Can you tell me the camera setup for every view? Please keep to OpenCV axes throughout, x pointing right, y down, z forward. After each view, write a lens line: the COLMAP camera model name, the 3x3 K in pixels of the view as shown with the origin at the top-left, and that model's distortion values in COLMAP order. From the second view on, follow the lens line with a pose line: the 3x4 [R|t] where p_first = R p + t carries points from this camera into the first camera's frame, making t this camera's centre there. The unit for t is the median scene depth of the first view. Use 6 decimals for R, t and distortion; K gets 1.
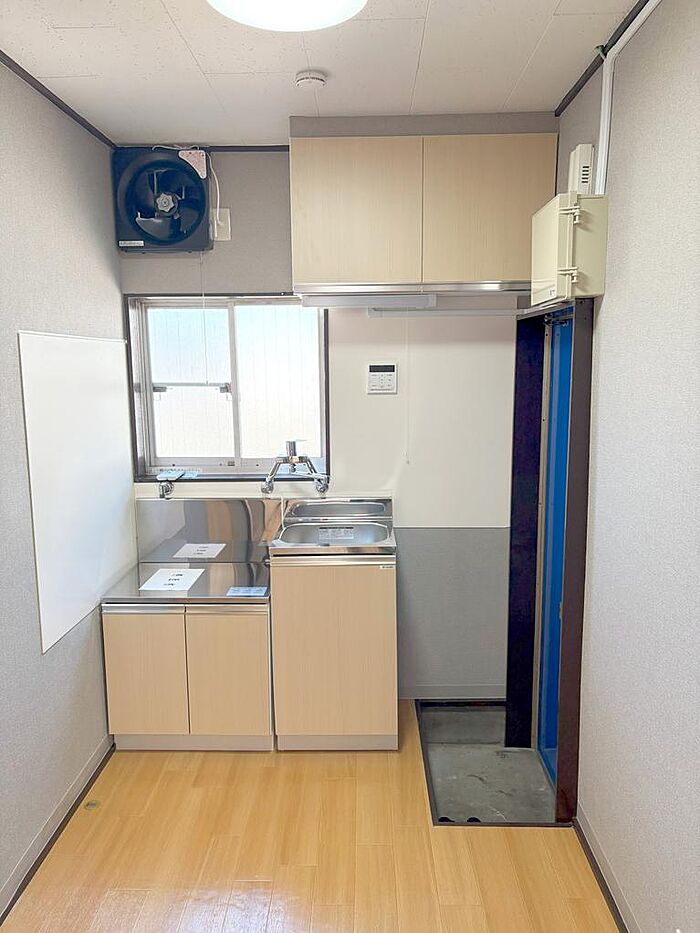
lens RADIAL K [[695.6, 0, 353.8], [0, 695.6, 467.2], [0, 0, 1]] dist [0.030817, -0.008547]
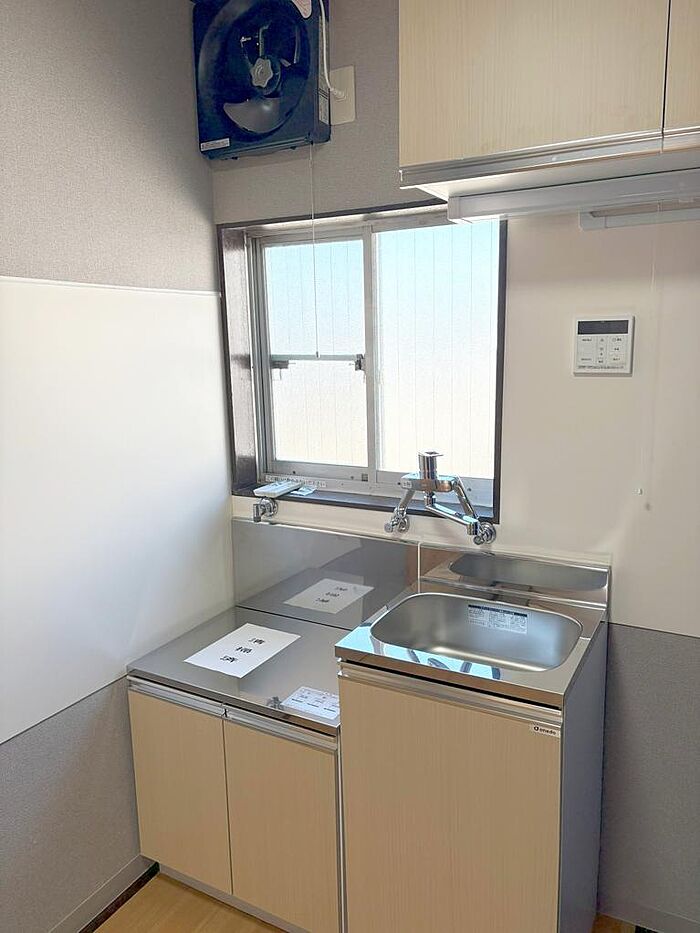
lens RADIAL K [[695.6, 0, 345.3], [0, 695.6, 468.5], [0, 0, 1]] dist [0.030817, -0.008547]
pose [[0.887857, 0.075991, -0.453802, 0.112298], [-0.059516, 0.996949, 0.050502, -0.048880], [0.456255, -0.017830, 0.889670, 0.425582]]
